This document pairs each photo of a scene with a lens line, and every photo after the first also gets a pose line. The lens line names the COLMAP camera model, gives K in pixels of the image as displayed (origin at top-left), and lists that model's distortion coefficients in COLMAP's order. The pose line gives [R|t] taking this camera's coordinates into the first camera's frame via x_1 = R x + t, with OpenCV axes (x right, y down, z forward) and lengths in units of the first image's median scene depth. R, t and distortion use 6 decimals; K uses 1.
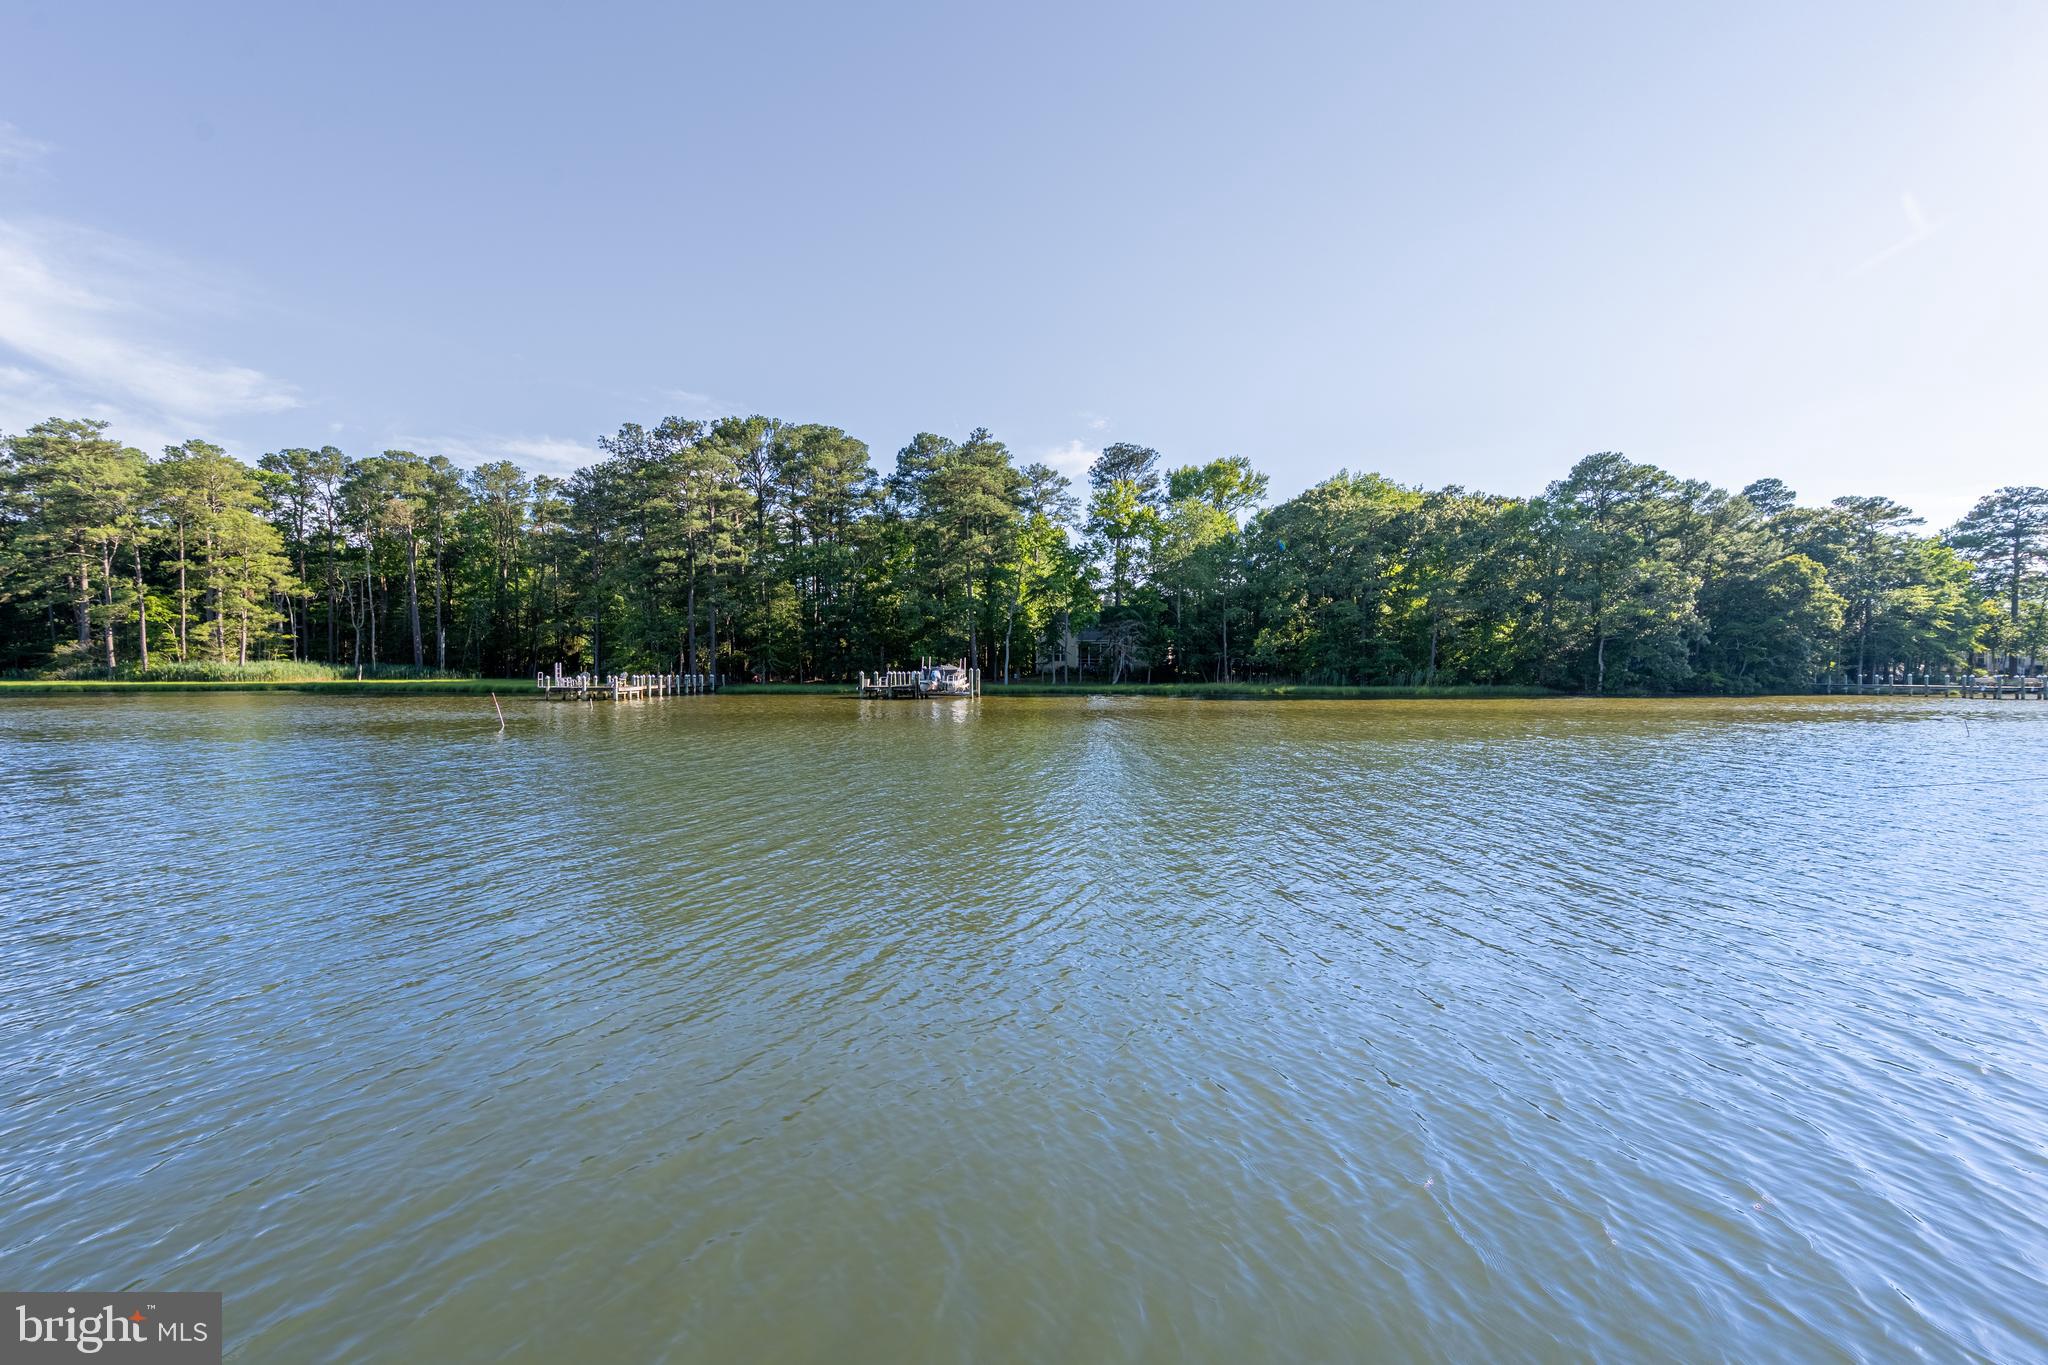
lens RADIAL K [[851.1, 0, 1036.2], [0, 851.1, 674.0], [0, 0, 1]] dist [-0.000919, -0.002083]
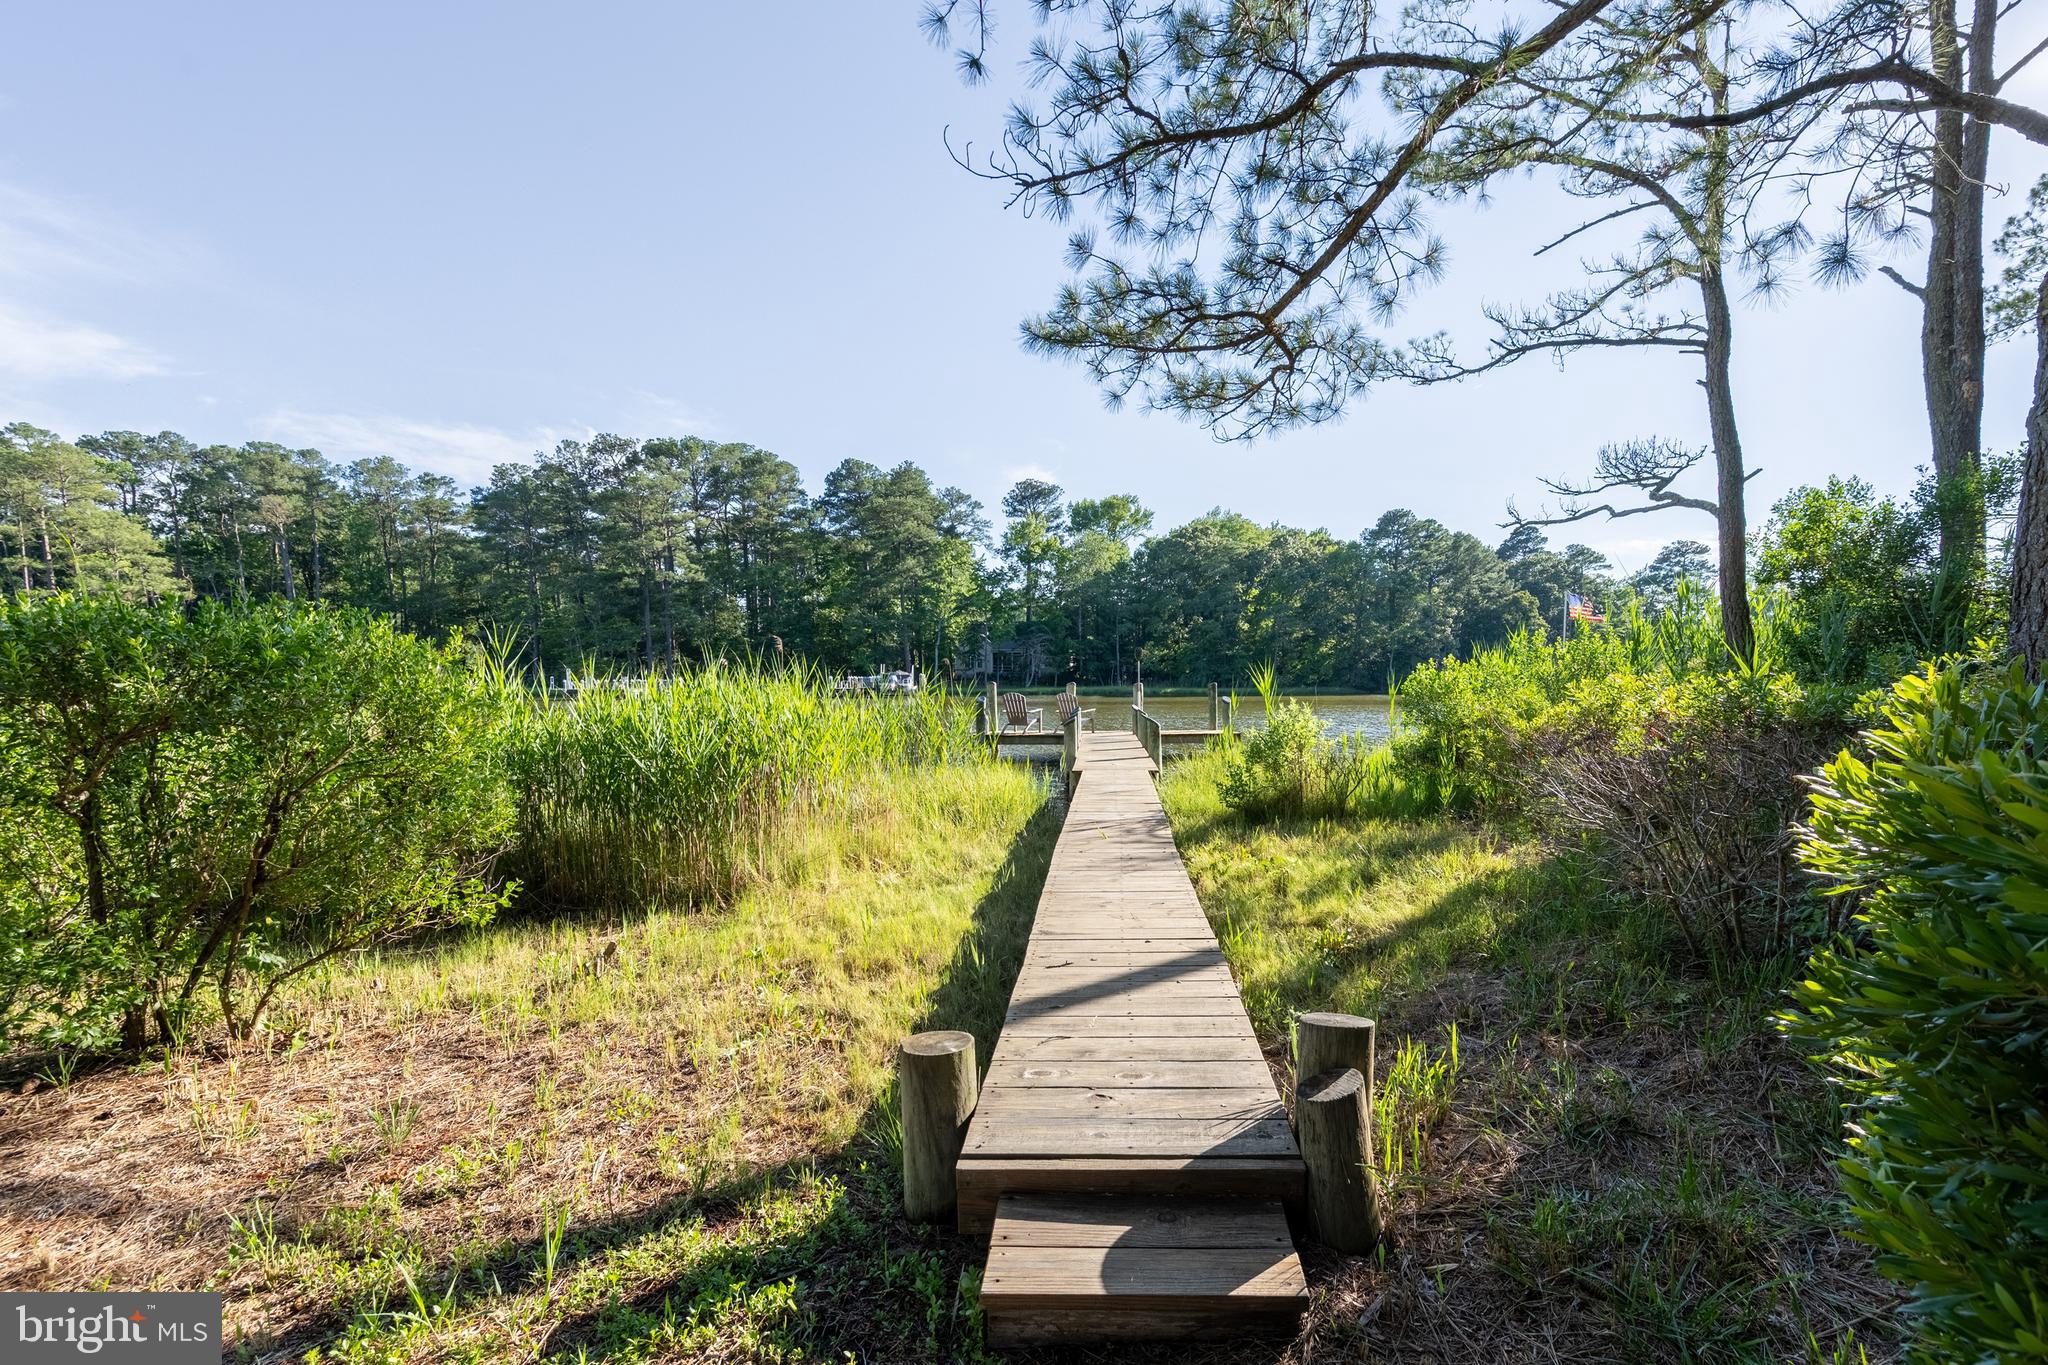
lens RADIAL K [[832.8, 0, 1102.1], [0, 832.8, 740.2], [0, 0, 1]] dist [-0.003189, -0.001157]
pose [[0.980348, -0.015059, 0.196699, -0.032336], [0.000711, 0.997345, 0.072813, 0.001513], [-0.197274, -0.071242, 0.977756, -0.149082]]
